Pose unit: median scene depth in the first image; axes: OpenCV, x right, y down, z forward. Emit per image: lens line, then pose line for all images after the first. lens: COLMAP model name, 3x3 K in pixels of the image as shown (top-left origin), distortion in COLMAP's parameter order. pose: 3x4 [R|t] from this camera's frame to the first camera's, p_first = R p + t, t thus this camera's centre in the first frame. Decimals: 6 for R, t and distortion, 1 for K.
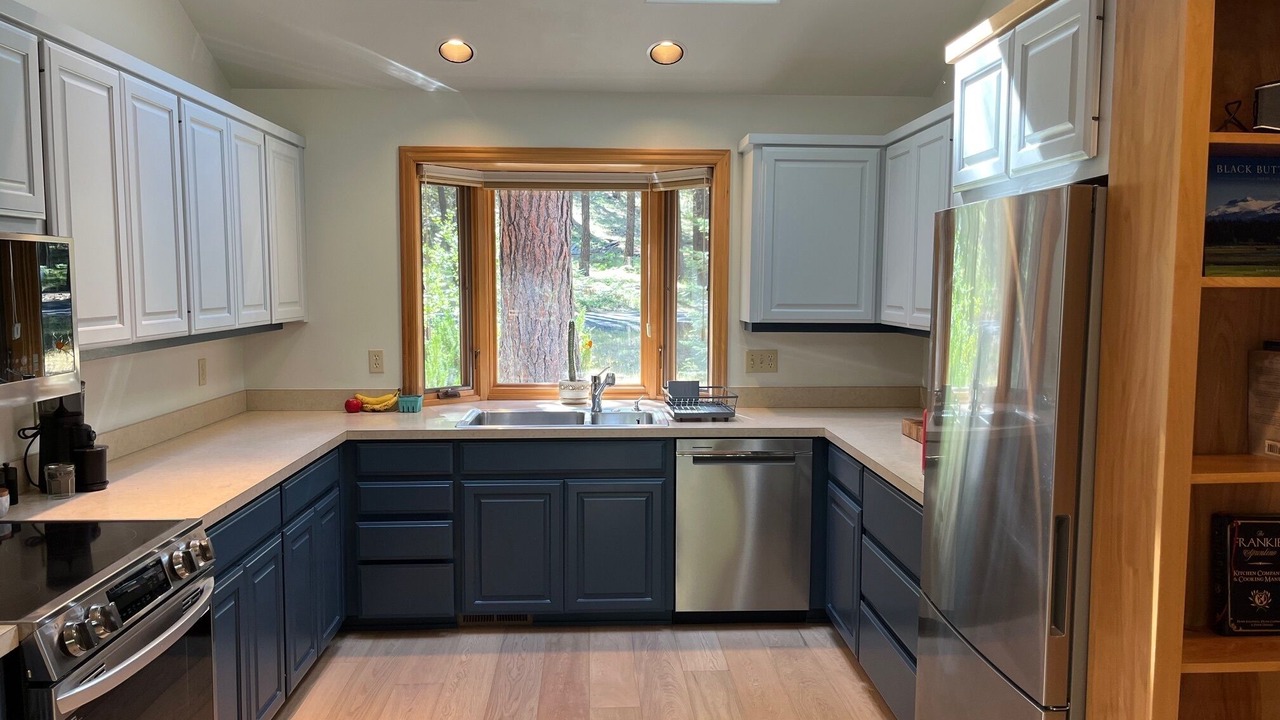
lens RADIAL K [[914.6, 0, 640.0], [0, 914.6, 360.0], [0, 0, 1]] dist [-0.001229, -0.001598]
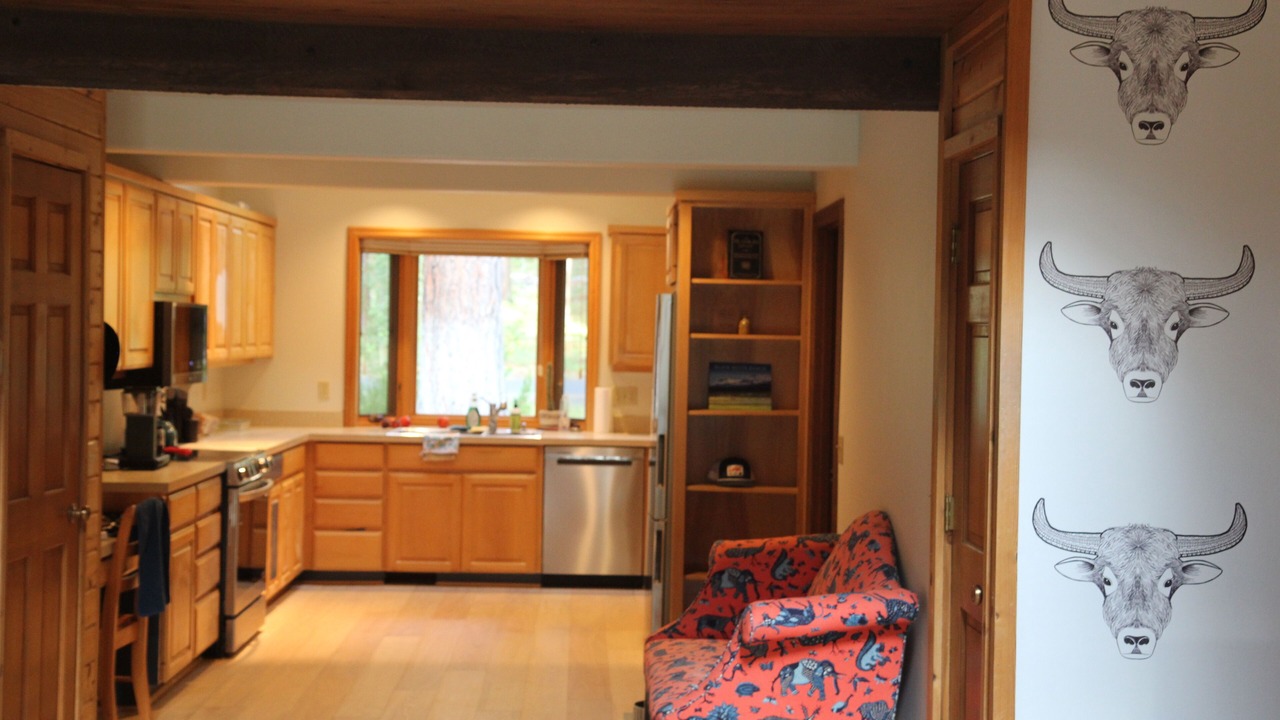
lens RADIAL K [[1661.2, 0, 640.0], [0, 1661.2, 360.0], [0, 0, 1]] dist [-0.015046, -0.012547]
pose [[0.999611, 0.018173, -0.021151, 0.197560], [-0.019568, 0.997511, -0.067748, 0.104560], [0.019867, 0.068136, 0.997478, -1.271957]]
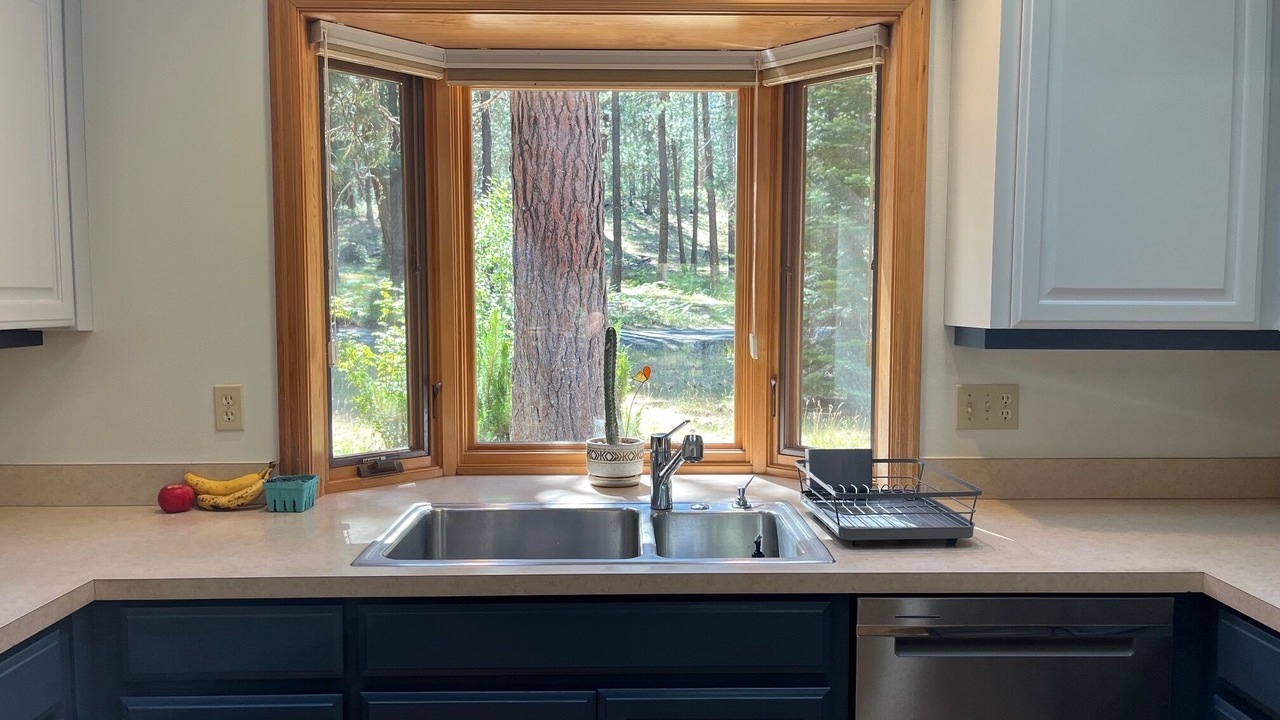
lens RADIAL K [[914.6, 0, 640.0], [0, 914.6, 360.0], [0, 0, 1]] dist [-0.001229, -0.001598]
pose [[0.999438, -0.001356, -0.033504, -0.040491], [0.000683, 0.999798, -0.020090, -0.014279], [0.033525, 0.020056, 0.999237, 0.474907]]
